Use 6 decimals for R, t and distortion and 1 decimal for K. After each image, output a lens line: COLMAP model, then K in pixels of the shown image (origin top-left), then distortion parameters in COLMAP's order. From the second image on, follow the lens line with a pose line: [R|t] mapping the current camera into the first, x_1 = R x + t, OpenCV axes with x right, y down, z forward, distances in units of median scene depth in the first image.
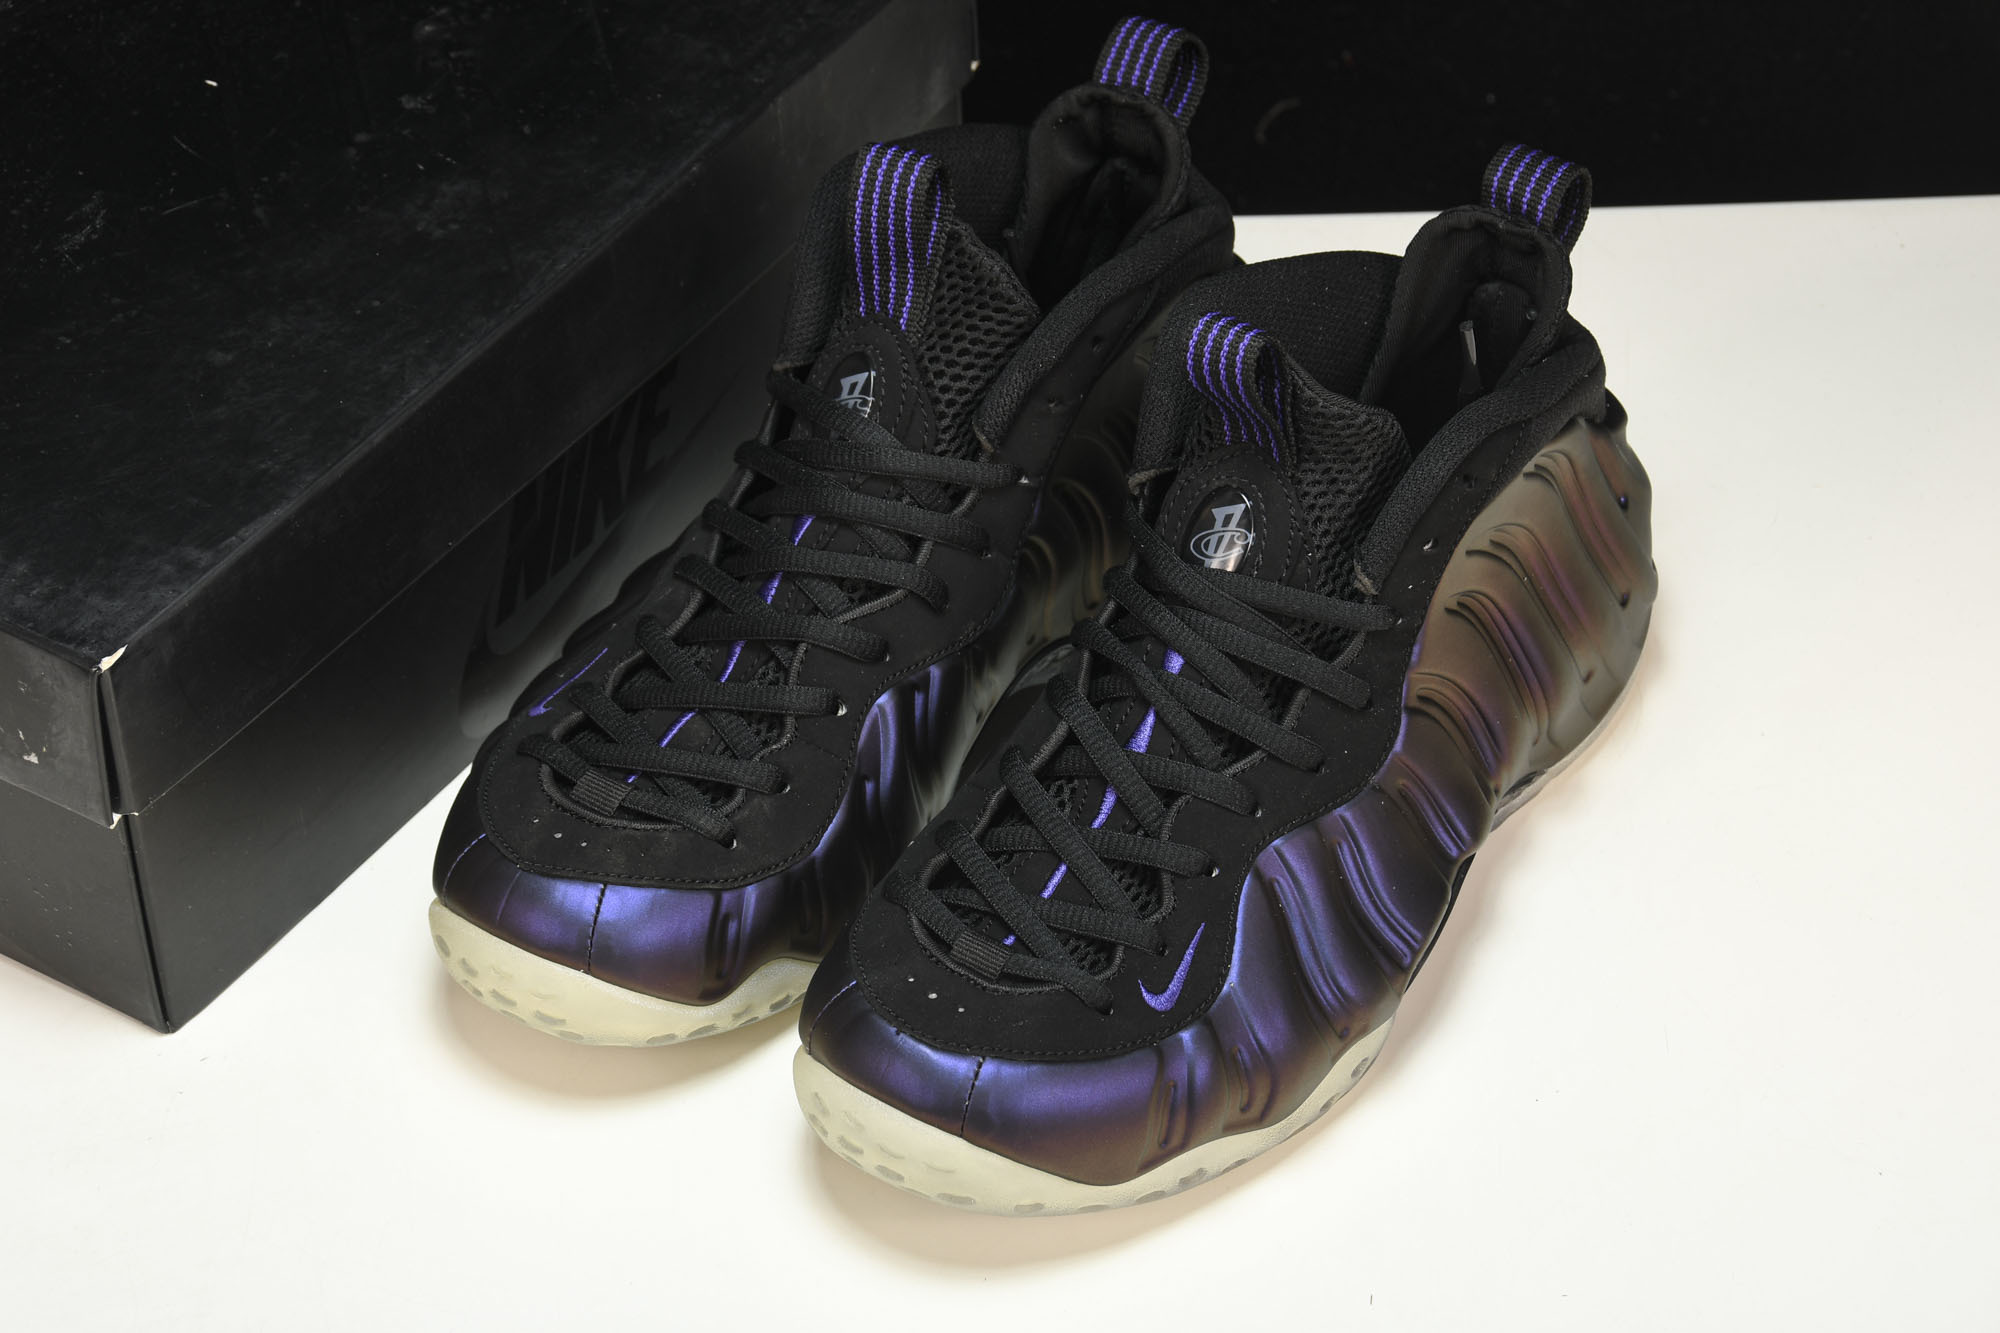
lens RADIAL K [[5028.1, 0, 992.8], [0, 5028.1, 738.5], [0, 0, 1]] dist [0.414144, 0.000000]
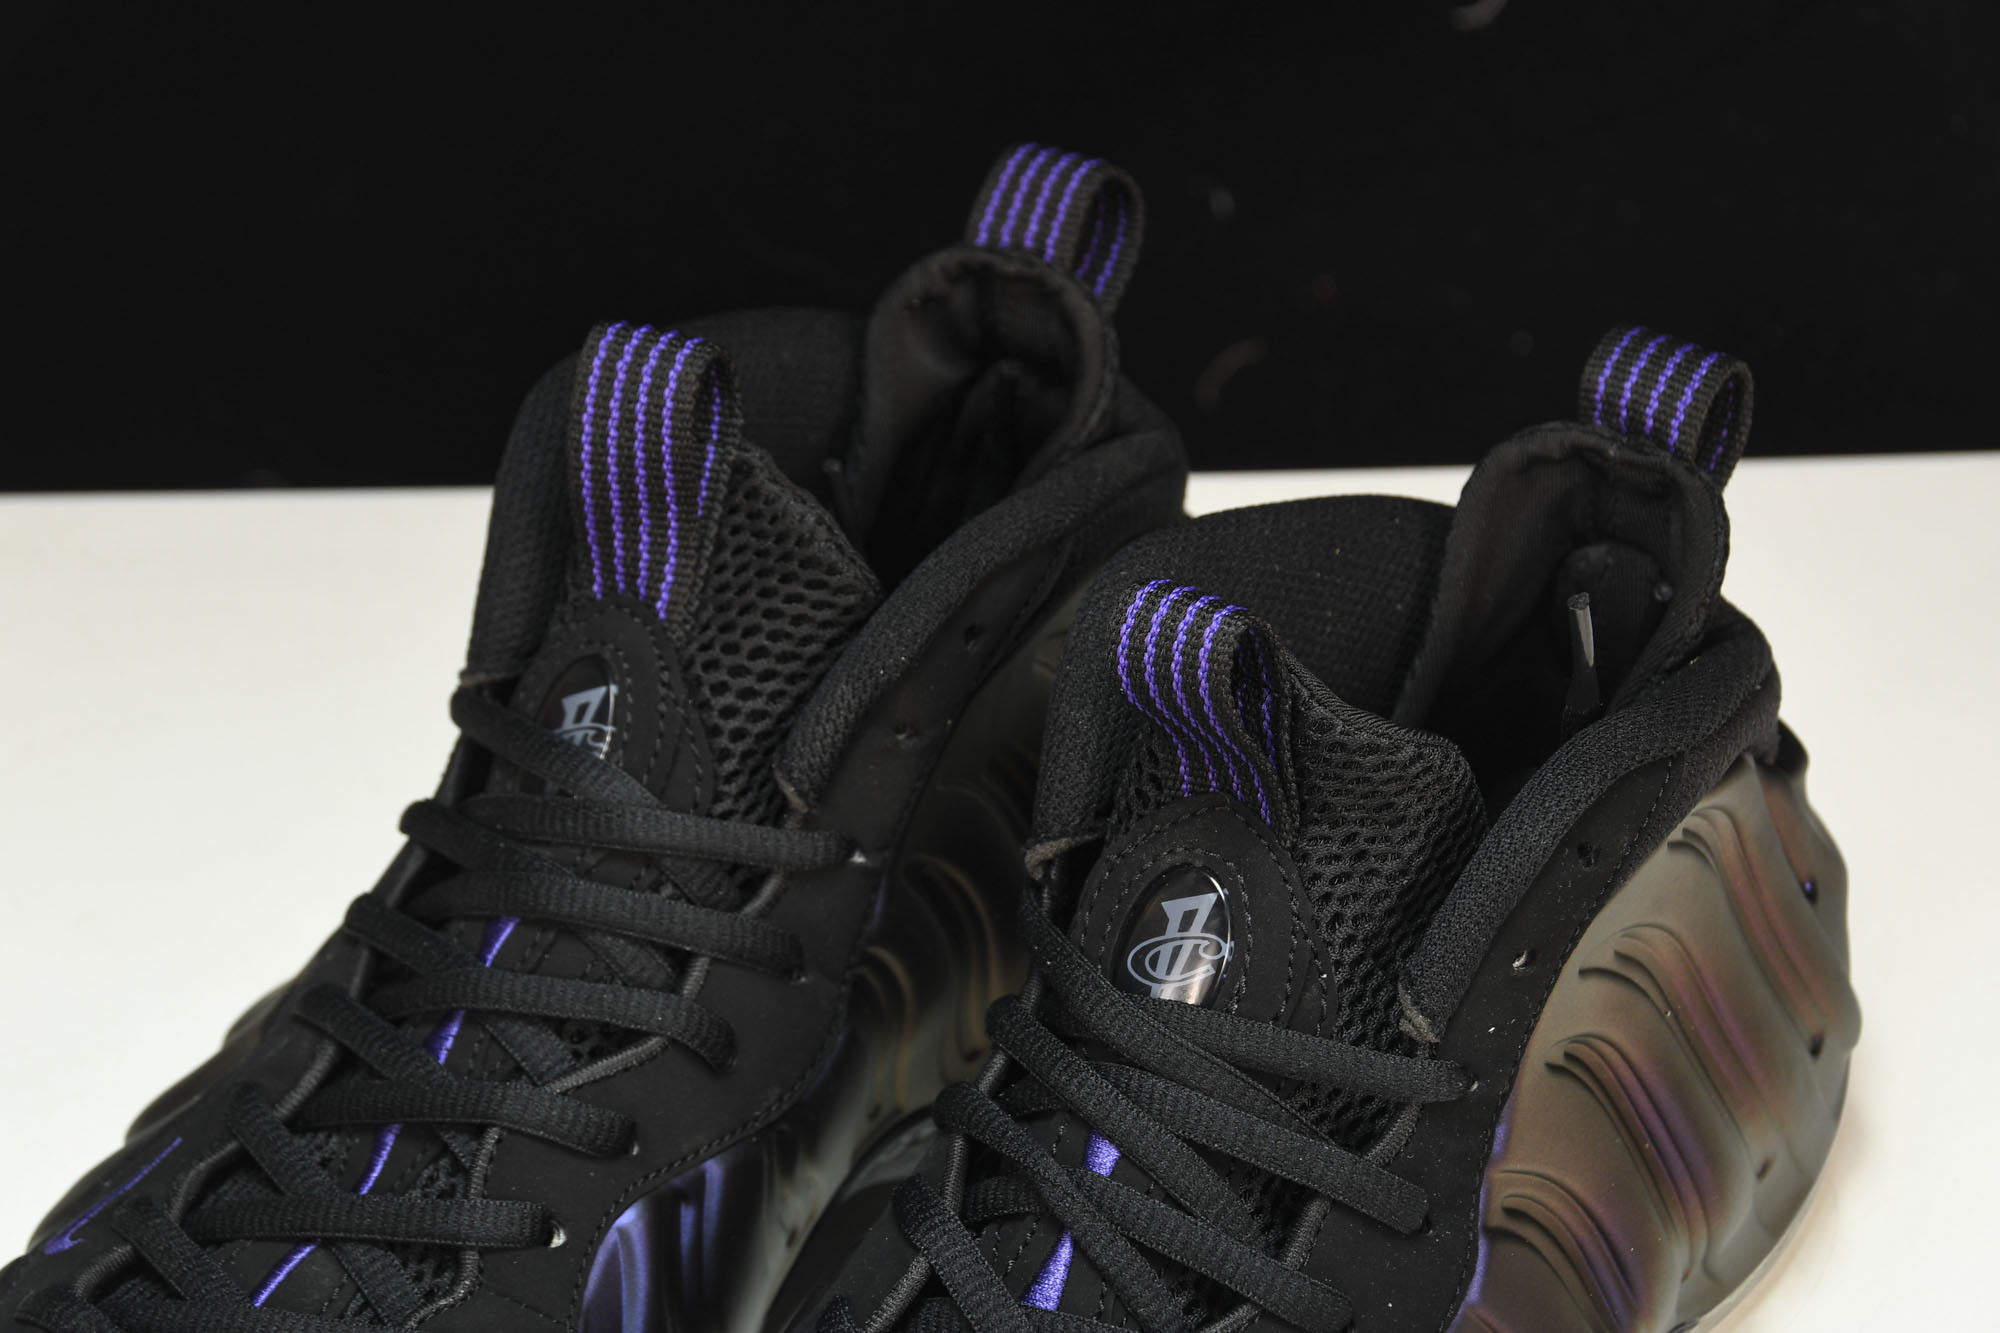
lens RADIAL K [[5223.5, 0, 1042.4], [0, 5223.5, 716.8], [0, 0, 1]] dist [0.413256, 0.000000]
pose [[0.999623, -0.006886, 0.026595, 0.012073], [0.009007, 0.996716, -0.080469, -0.016713], [-0.025953, 0.080678, 0.996402, 0.359682]]
